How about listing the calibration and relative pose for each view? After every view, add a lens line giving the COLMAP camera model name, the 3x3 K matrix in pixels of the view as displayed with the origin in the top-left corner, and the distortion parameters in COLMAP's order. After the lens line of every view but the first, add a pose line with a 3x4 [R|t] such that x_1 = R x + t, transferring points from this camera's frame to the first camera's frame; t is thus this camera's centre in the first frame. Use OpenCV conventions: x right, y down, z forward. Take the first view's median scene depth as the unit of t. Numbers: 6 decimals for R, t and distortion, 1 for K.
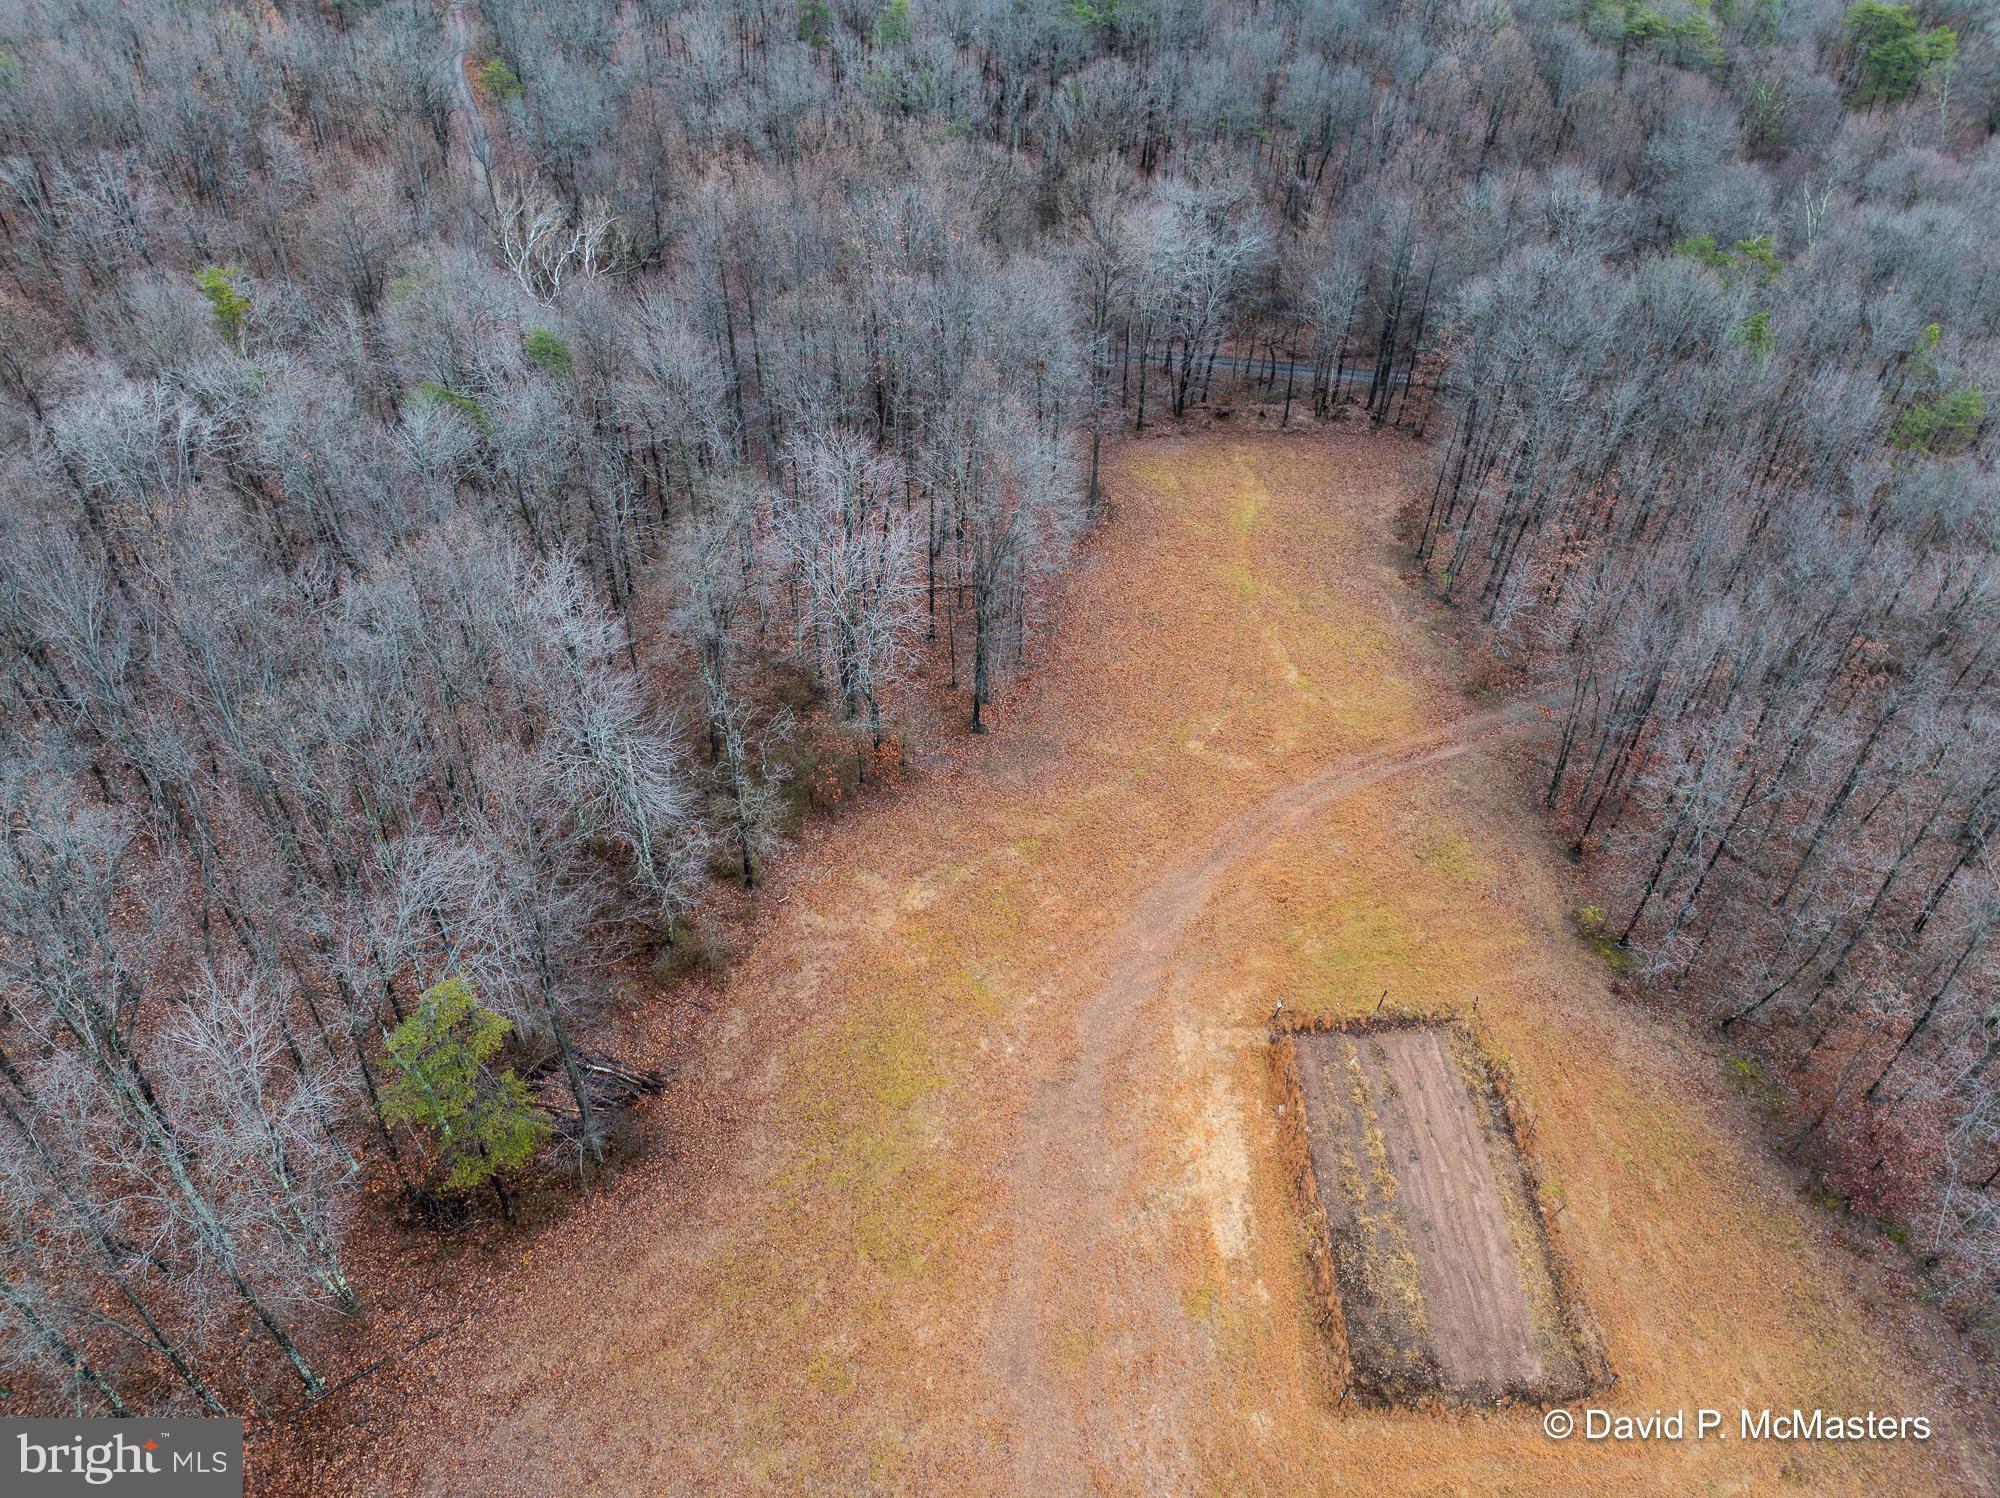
lens RADIAL K [[1401.3, 0, 997.3], [0, 1401.3, 746.4], [0, 0, 1]] dist [-0.049269, 0.019410]
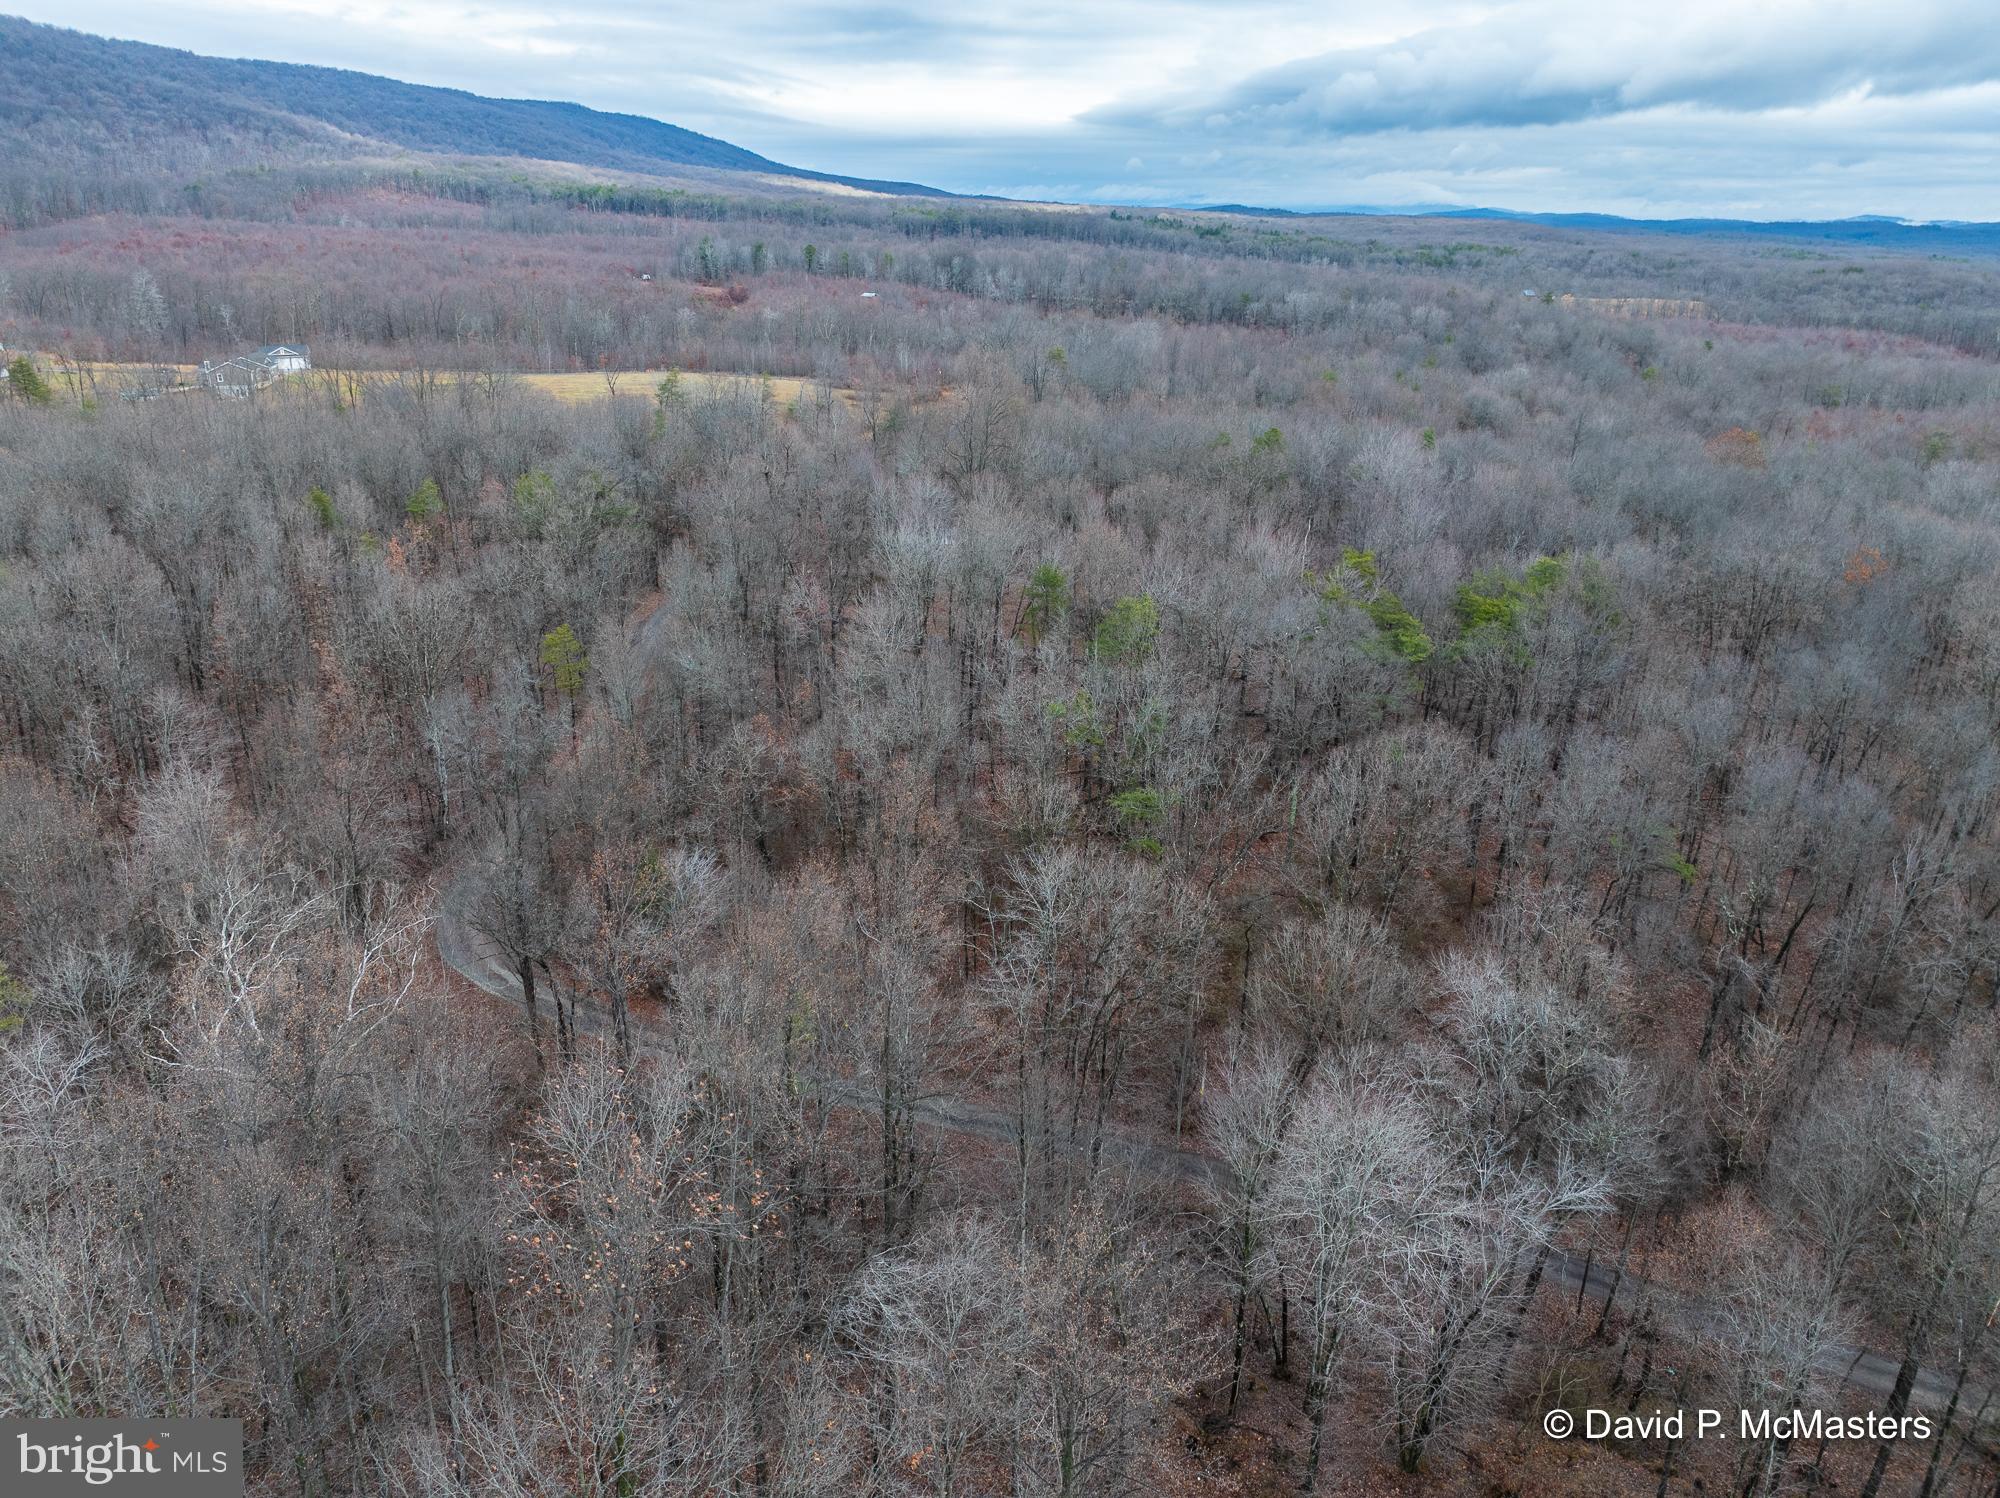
lens RADIAL K [[1401.3, 0, 1004.0], [0, 1401.3, 743.2], [0, 0, 1]] dist [-0.049269, 0.019410]
pose [[0.940335, 0.127182, -0.315587, 0.201652], [-0.228543, 0.923221, -0.308920, -0.496634], [0.252067, 0.362613, 0.897203, 0.780544]]
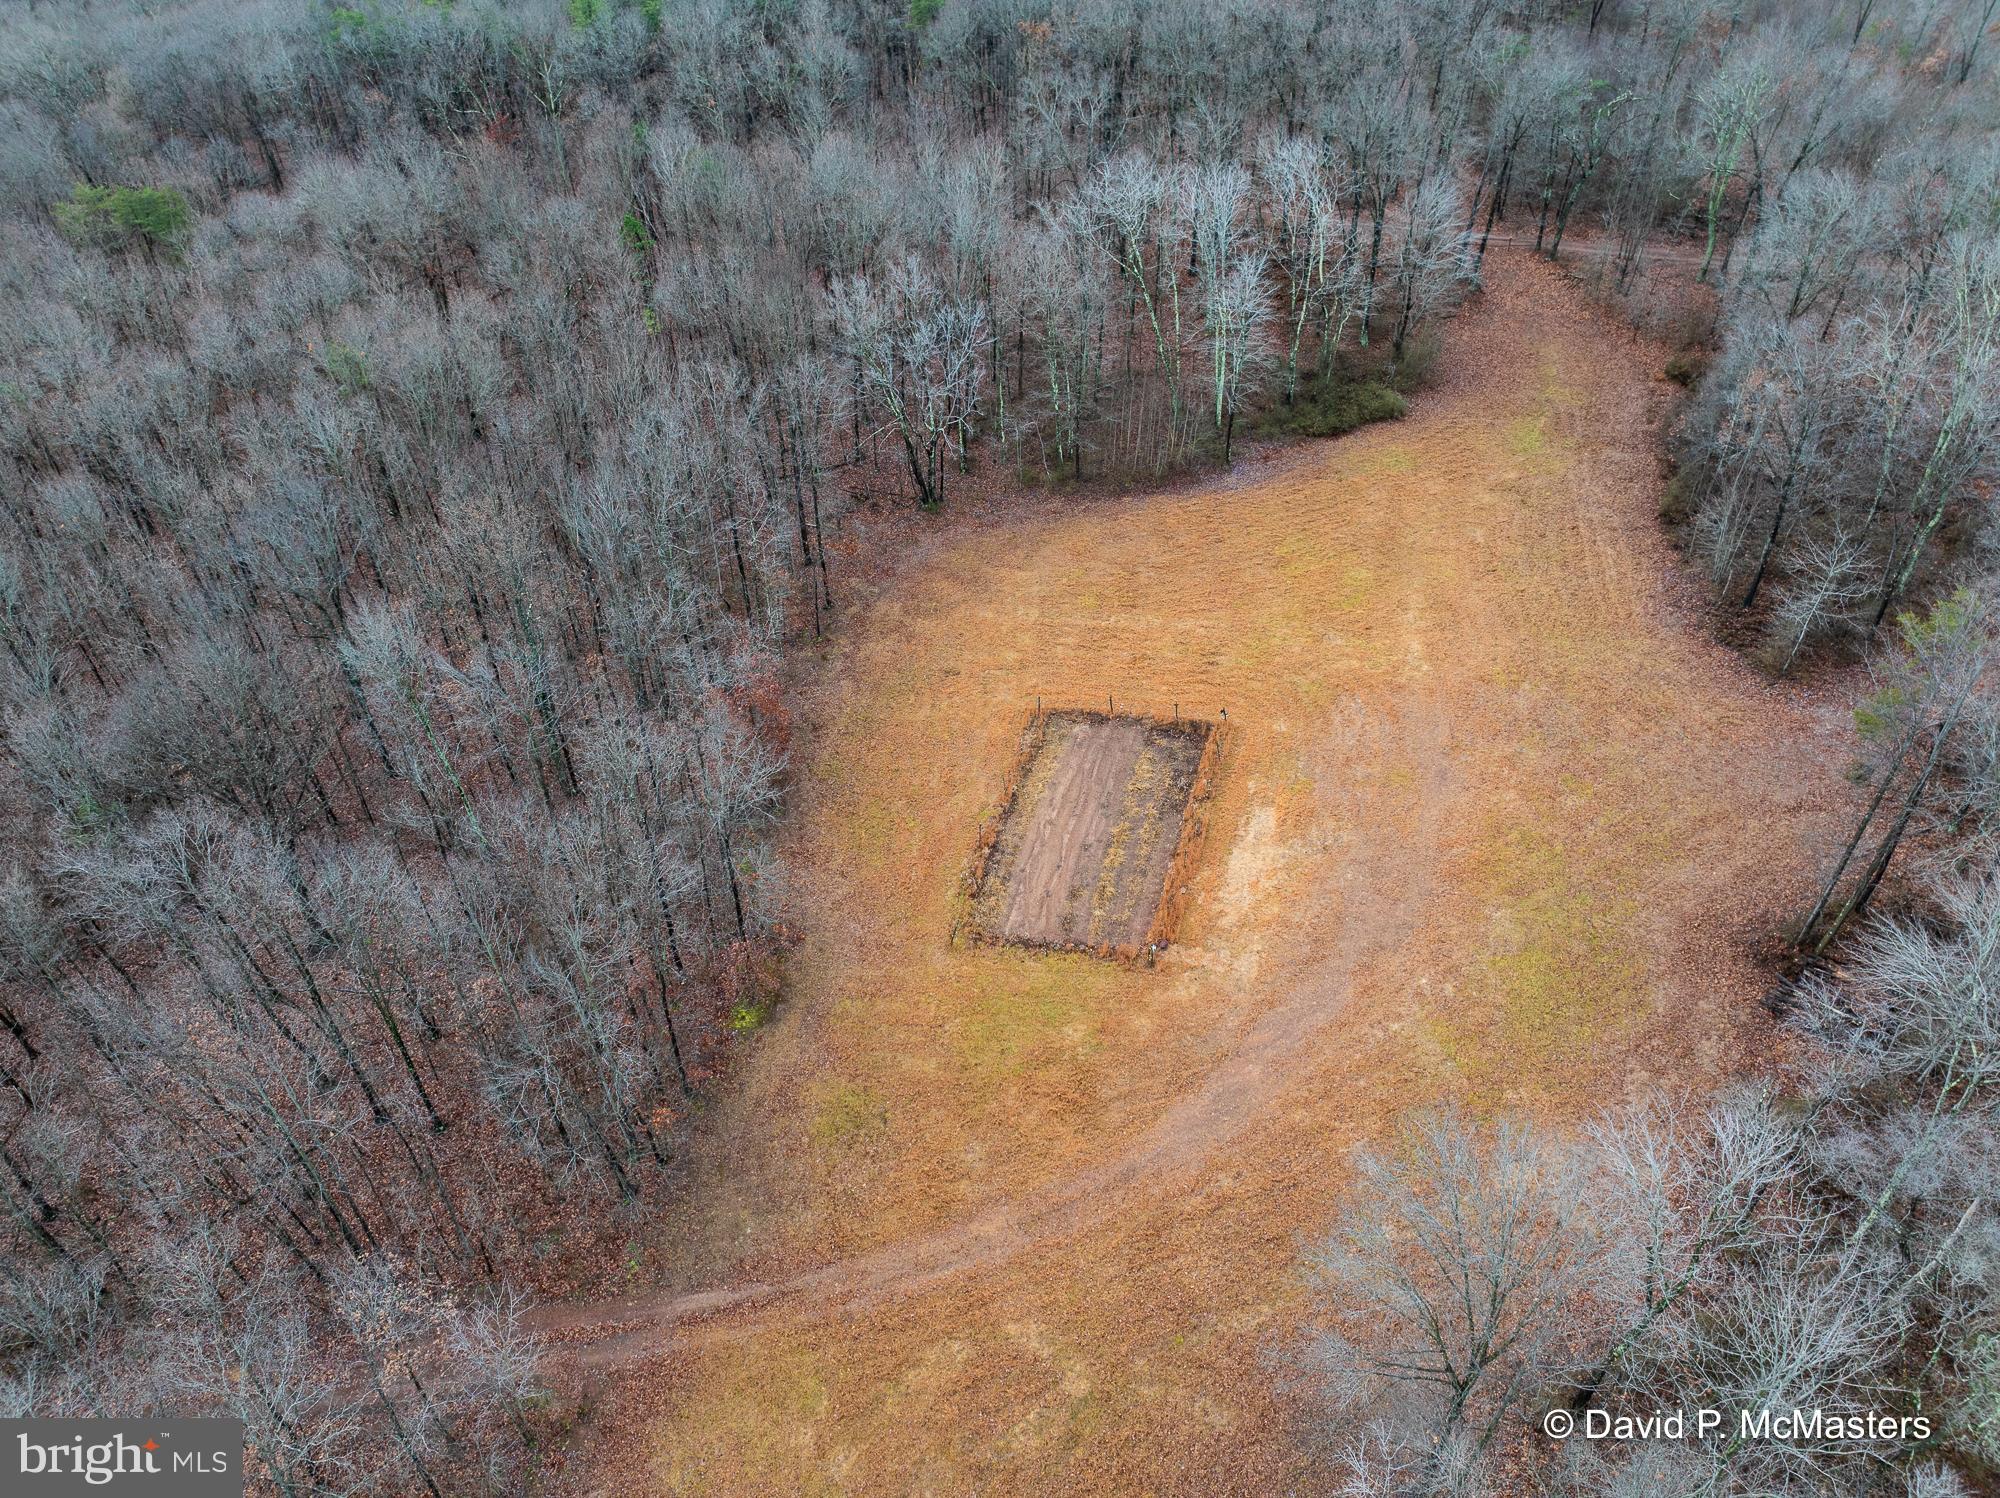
lens RADIAL K [[1401.3, 0, 1006.4], [0, 1401.3, 738.0], [0, 0, 1]] dist [-0.049269, 0.019410]
pose [[-0.956595, -0.198014, 0.213814, 0.107690], [0.188115, 0.140787, 0.972004, -0.782787], [-0.222572, 0.970036, -0.097427, 0.896066]]
